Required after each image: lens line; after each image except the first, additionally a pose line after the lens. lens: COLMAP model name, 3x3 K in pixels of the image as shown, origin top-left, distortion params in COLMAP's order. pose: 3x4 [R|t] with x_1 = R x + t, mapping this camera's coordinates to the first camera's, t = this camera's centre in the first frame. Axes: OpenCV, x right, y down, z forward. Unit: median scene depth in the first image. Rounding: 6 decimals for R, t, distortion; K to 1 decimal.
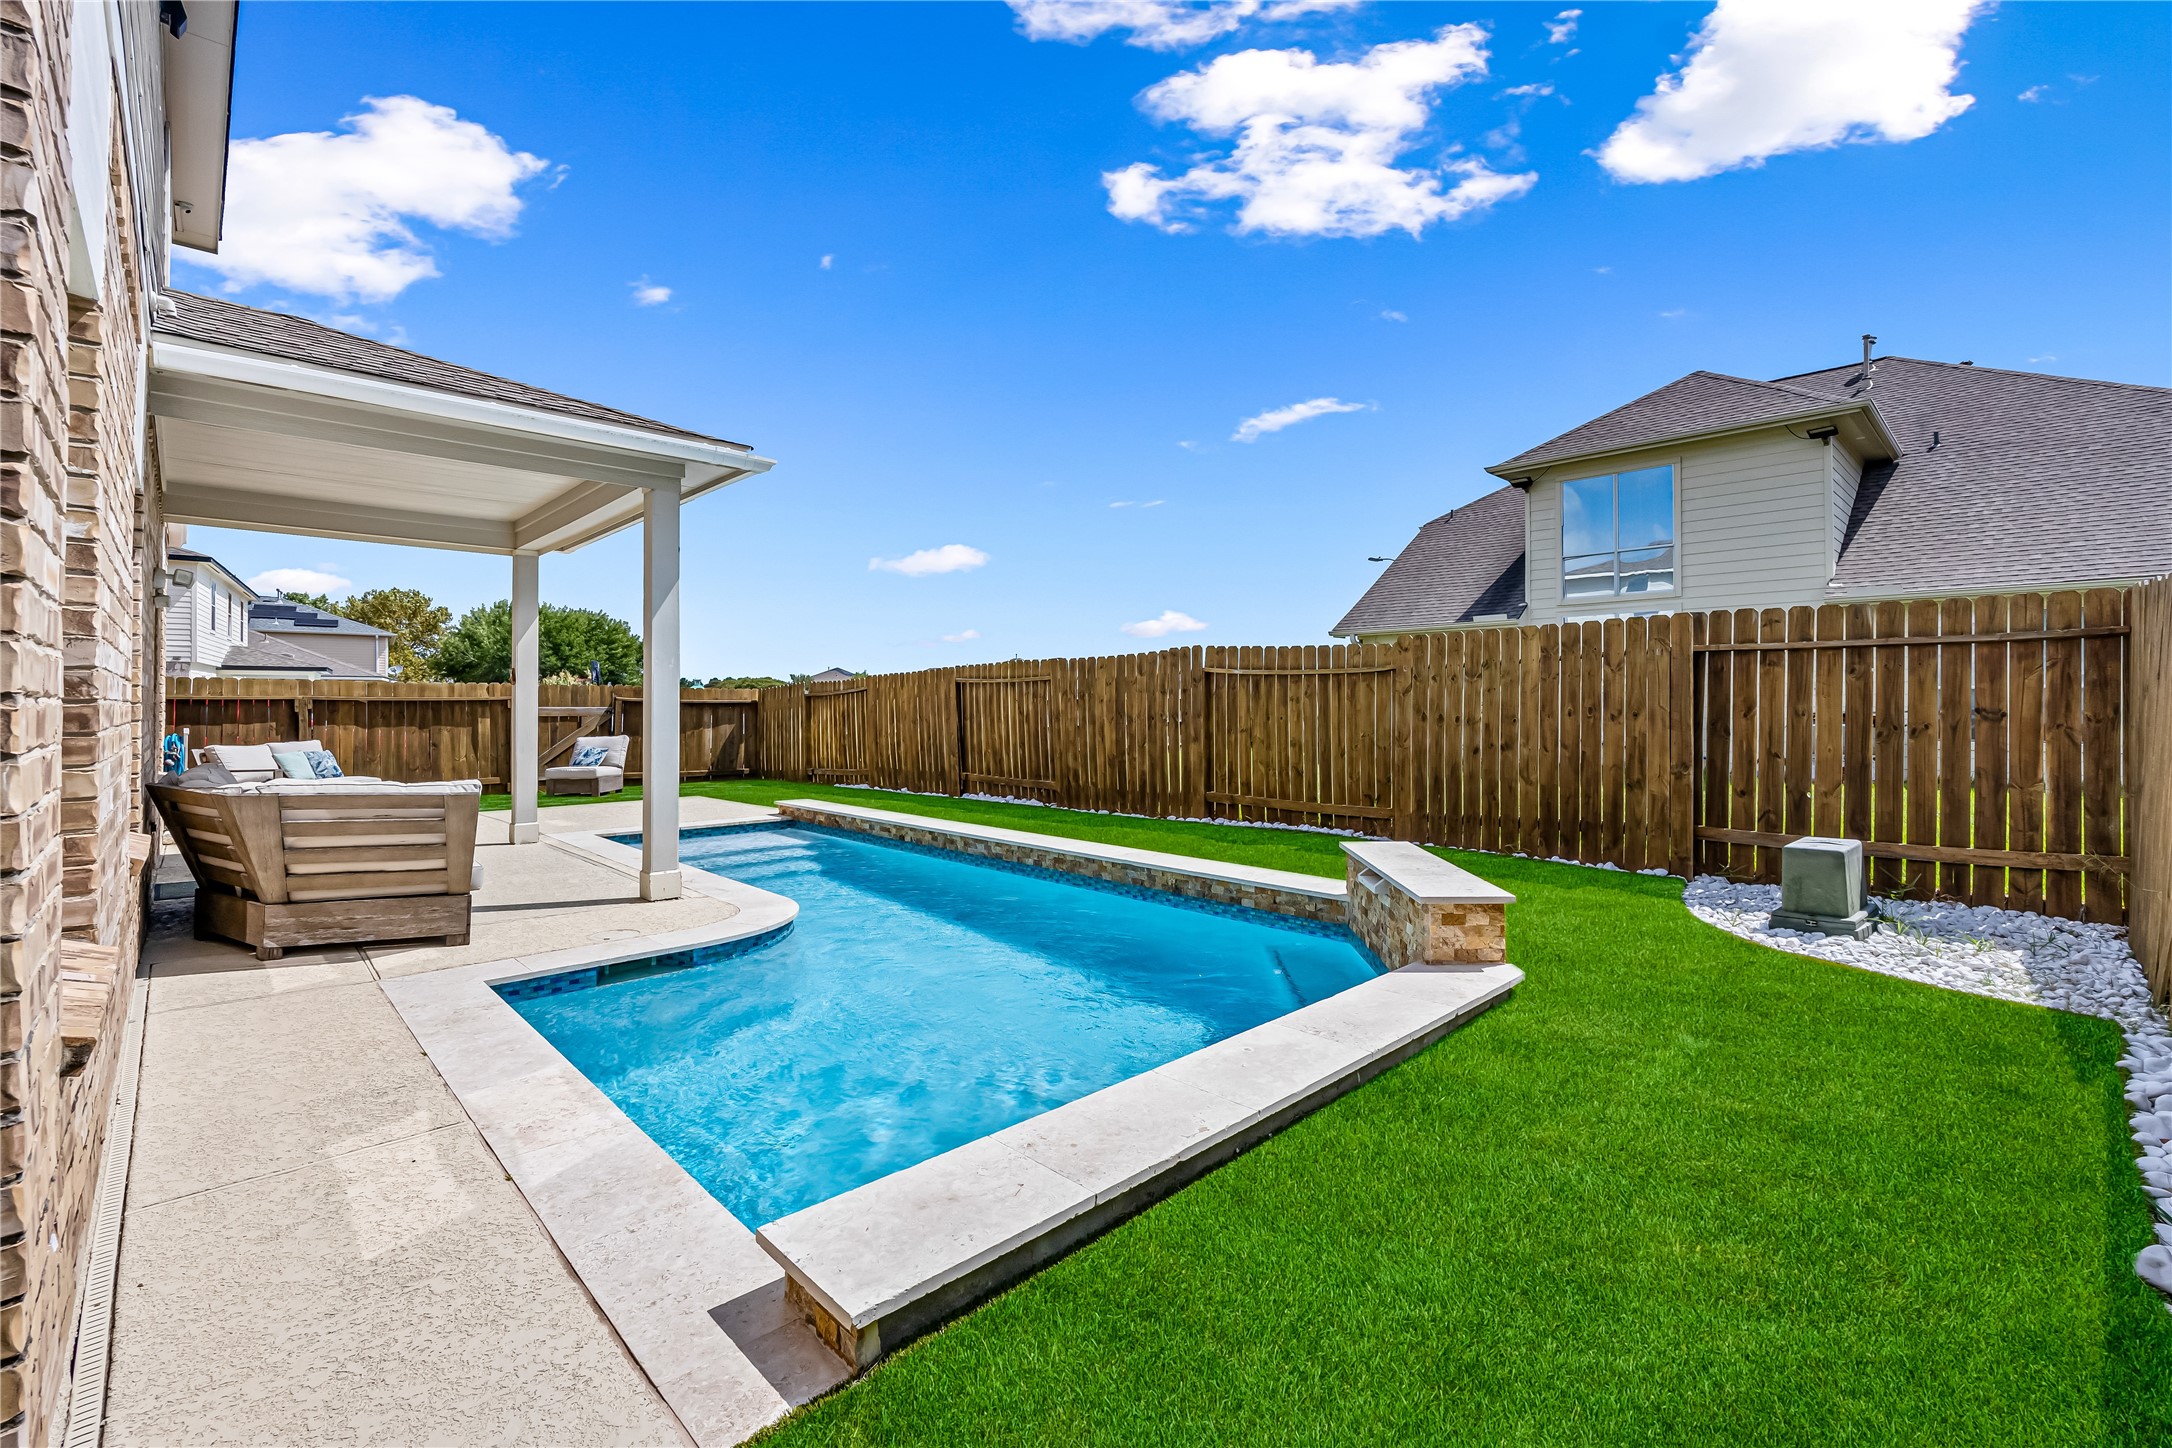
lens RADIAL K [[941.7, 0, 1134.0], [0, 941.7, 704.9], [0, 0, 1]] dist [-0.006759, 0.000353]
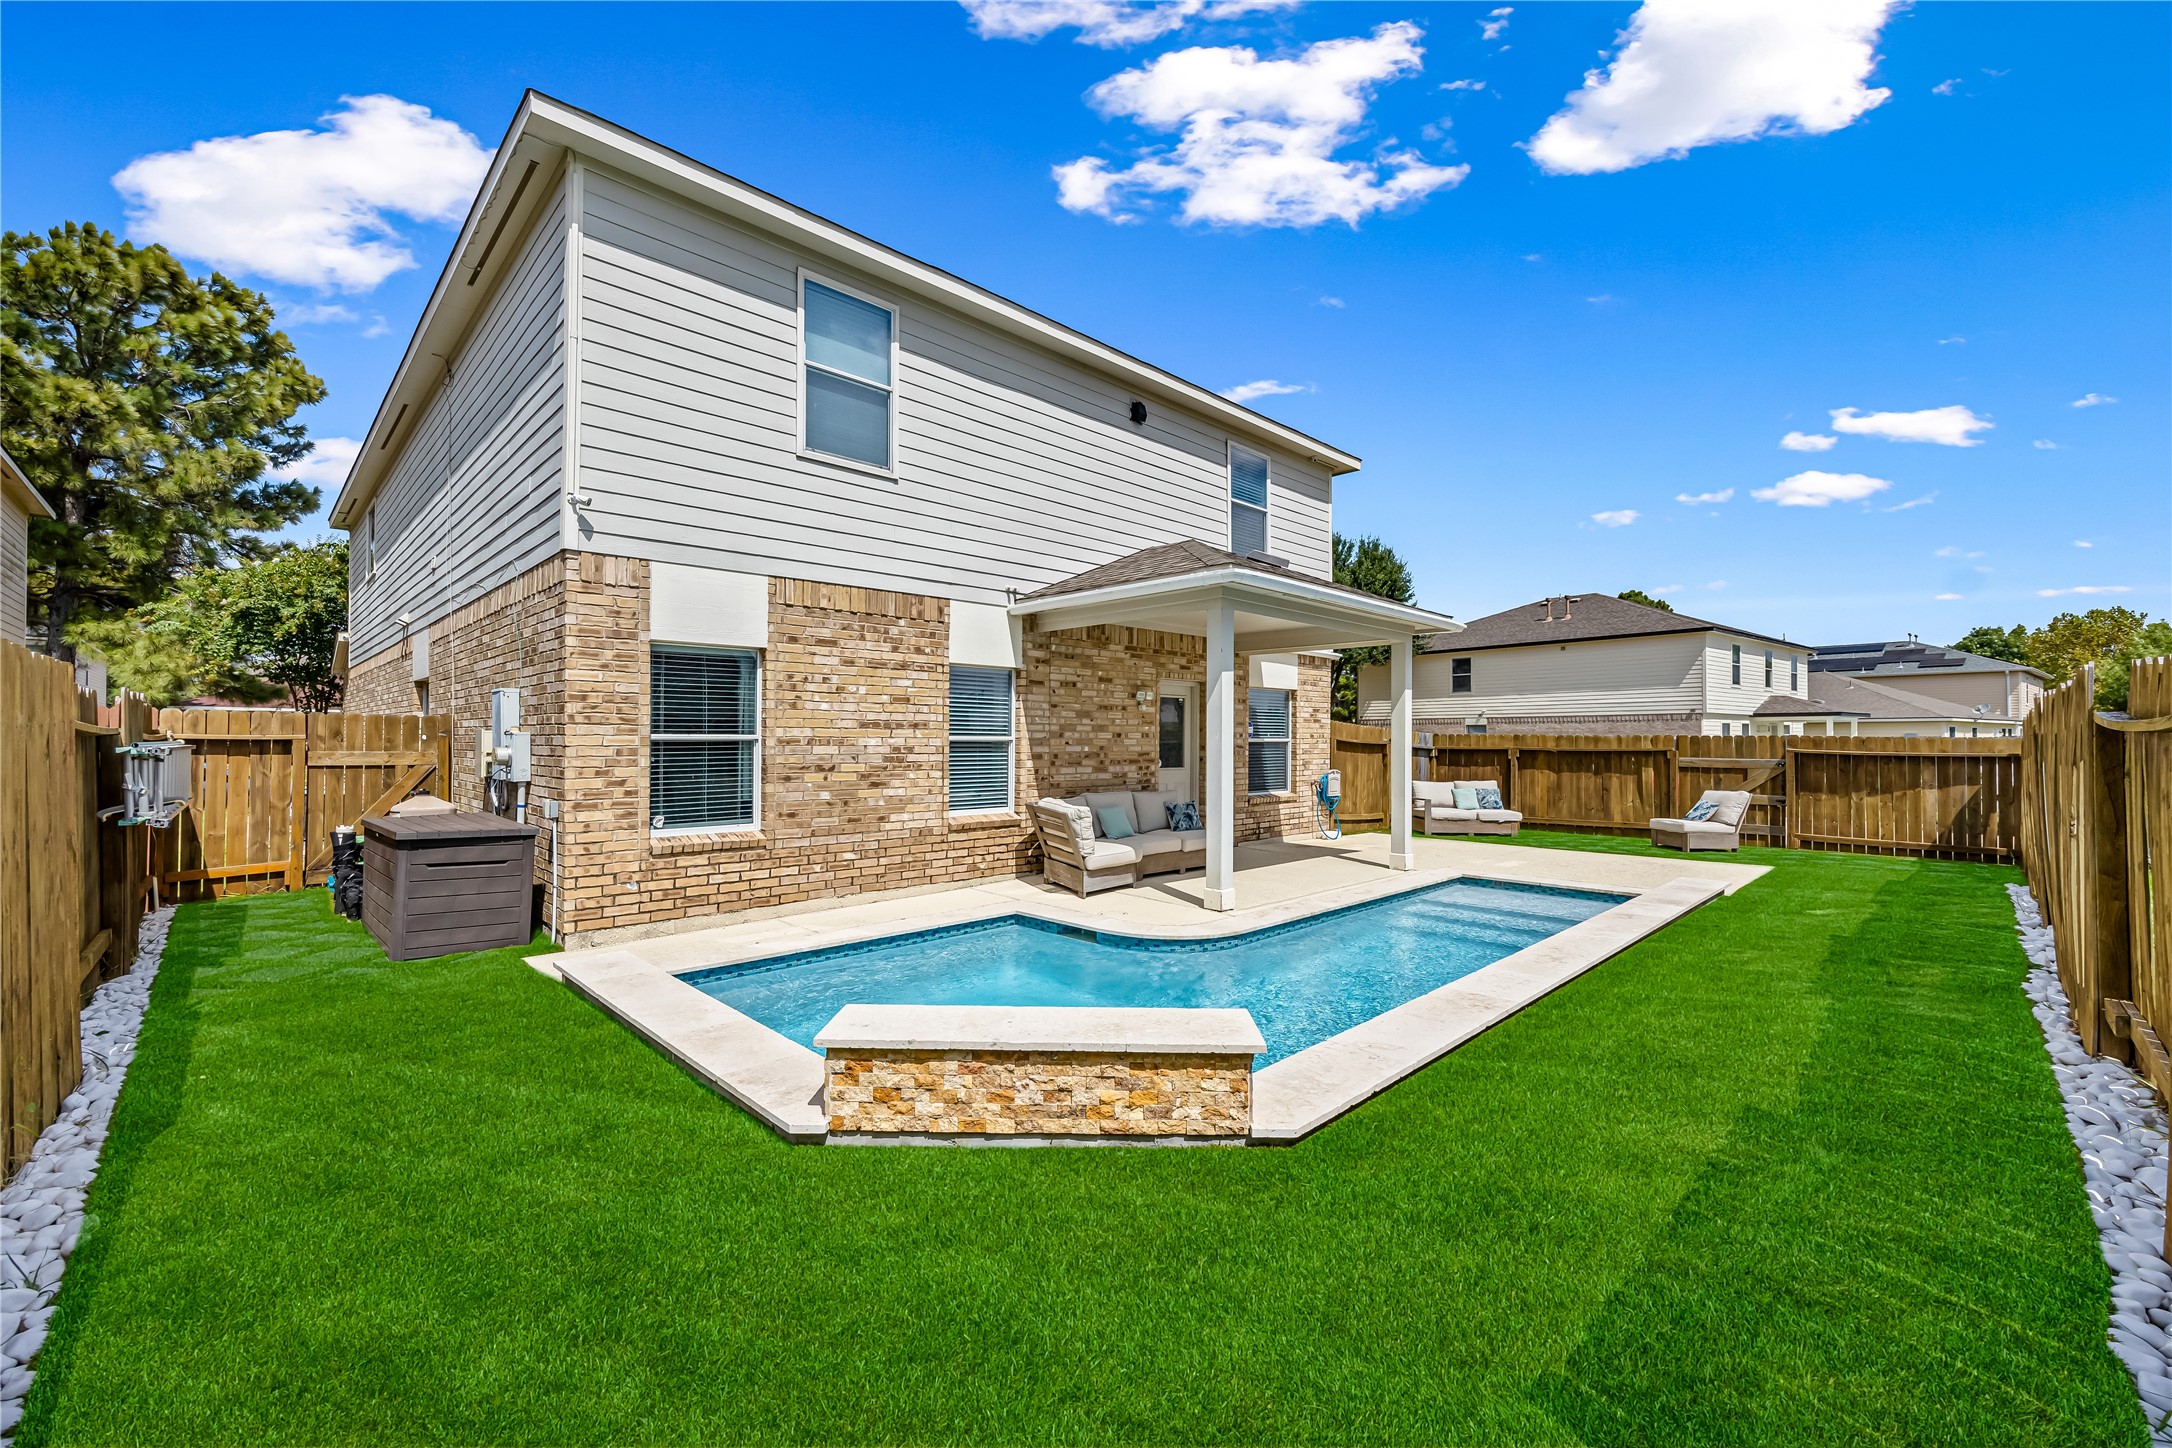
lens RADIAL K [[881.9, 0, 1070.6], [0, 881.9, 741.0], [0, 0, 1]] dist [-0.001146, -0.000480]
pose [[-0.037447, 0.002449, -0.999296, 0.487614], [-0.002407, 0.999994, 0.002541, -0.024416], [0.999296, 0.002500, -0.037441, 0.525053]]
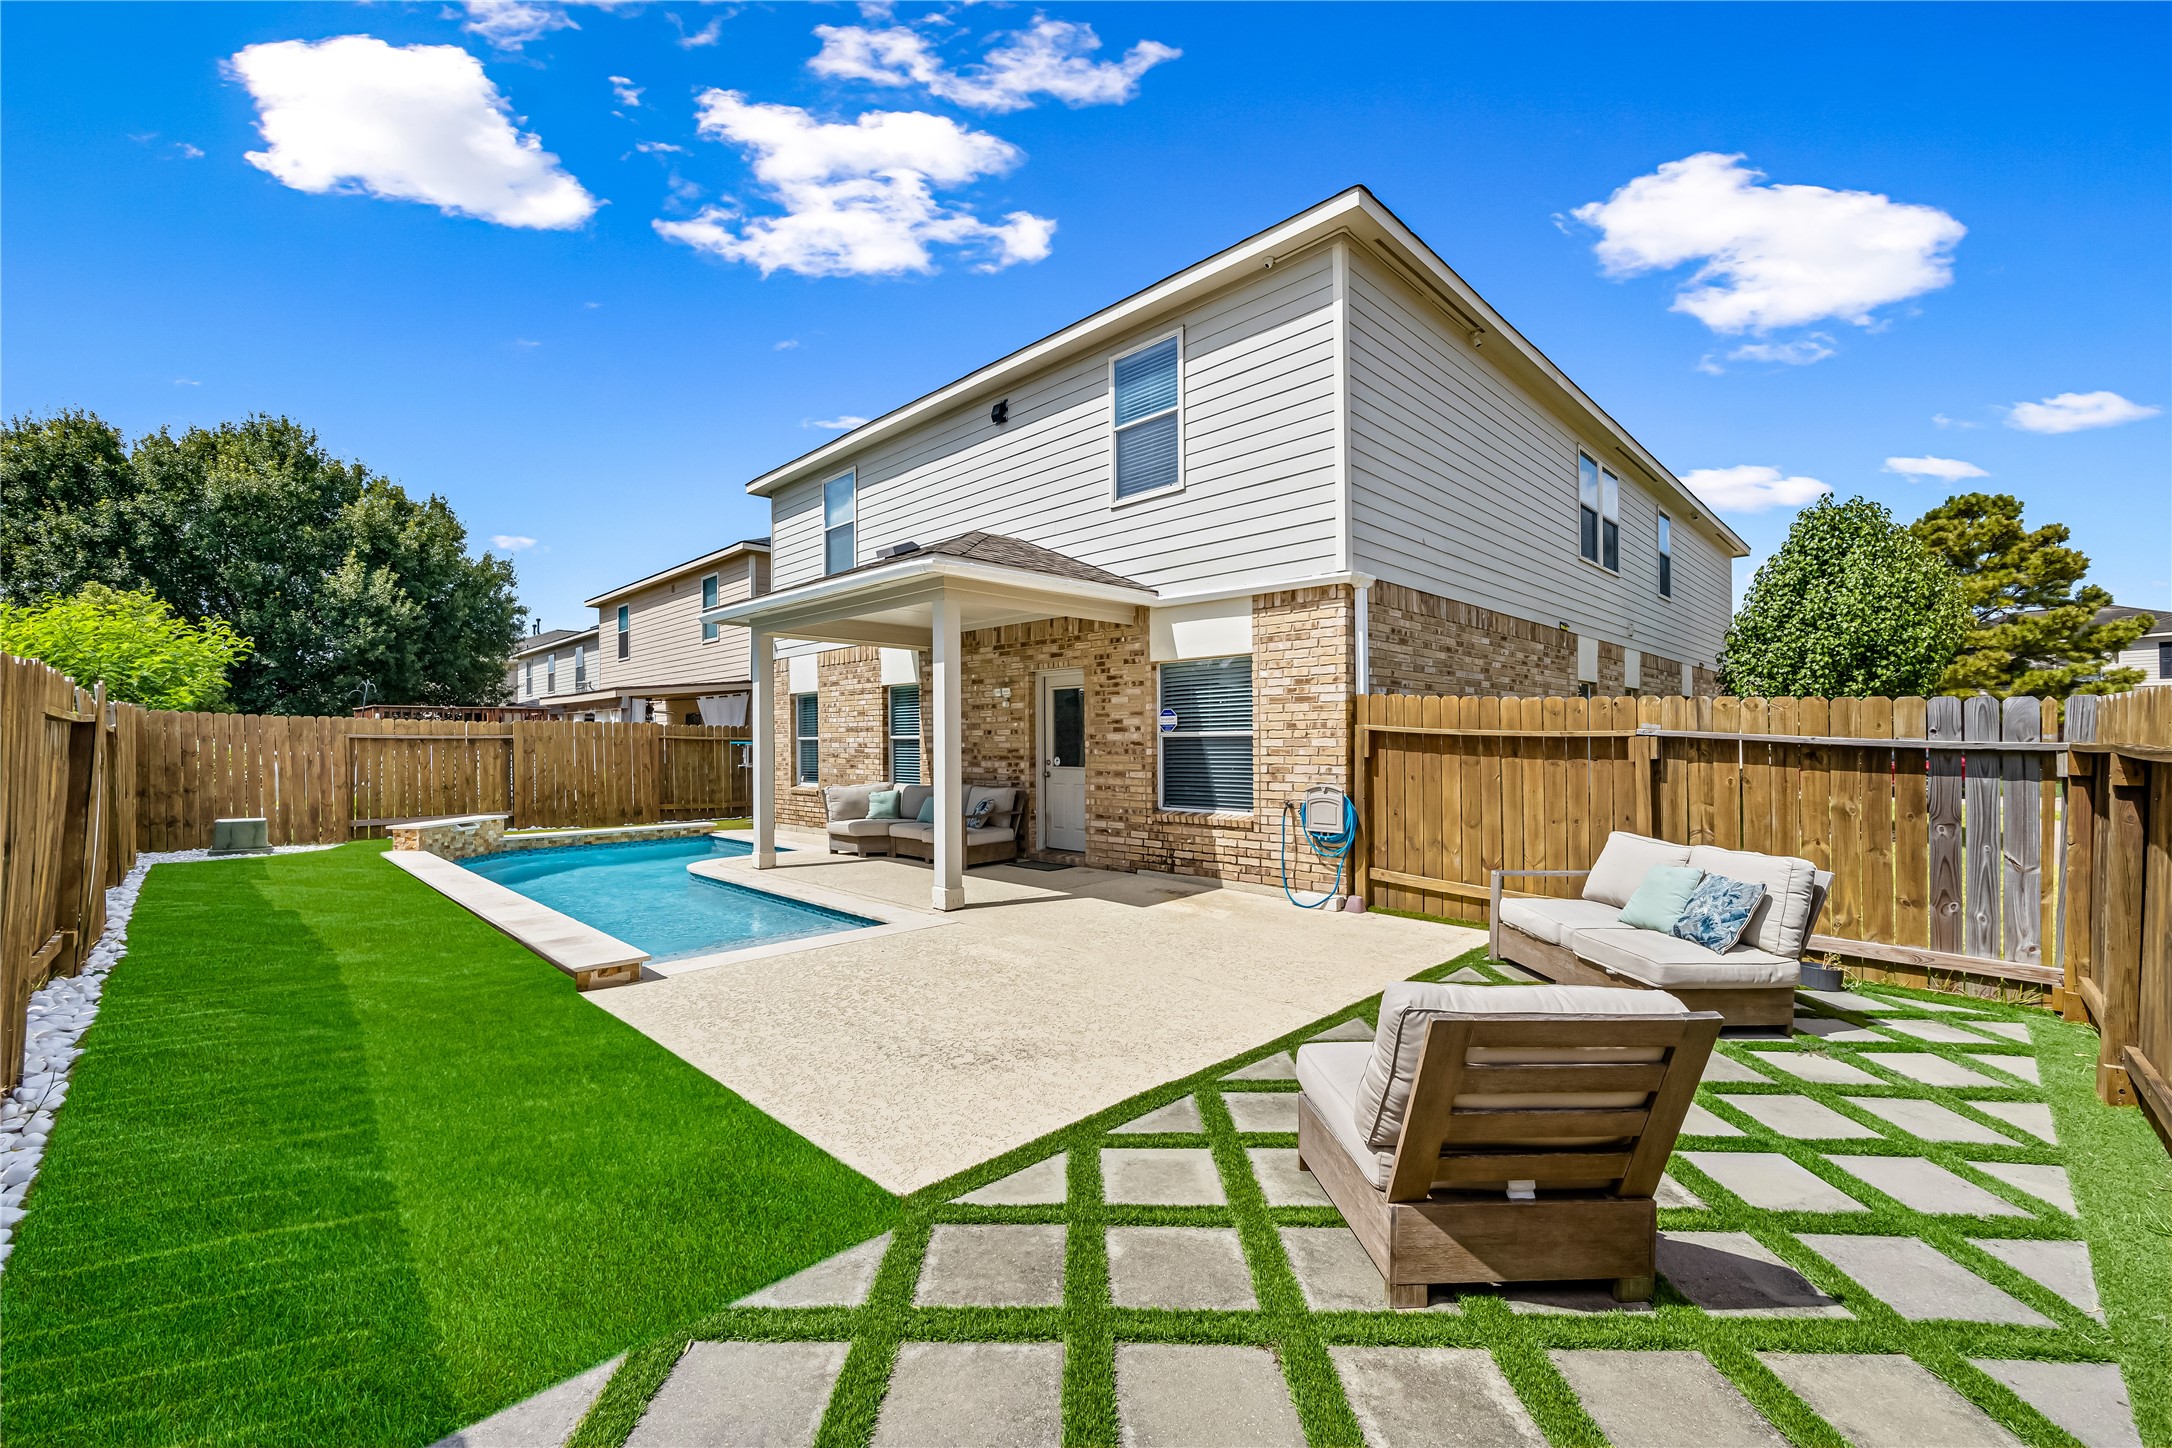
lens RADIAL K [[881.9, 0, 1025.0], [0, 881.9, 745.0], [0, 0, 1]] dist [-0.001146, -0.000480]
pose [[-0.998541, 0.009584, 0.053136, -0.674907], [0.009901, 0.999935, 0.005711, -0.018748], [-0.053078, 0.006229, -0.998571, 1.652150]]
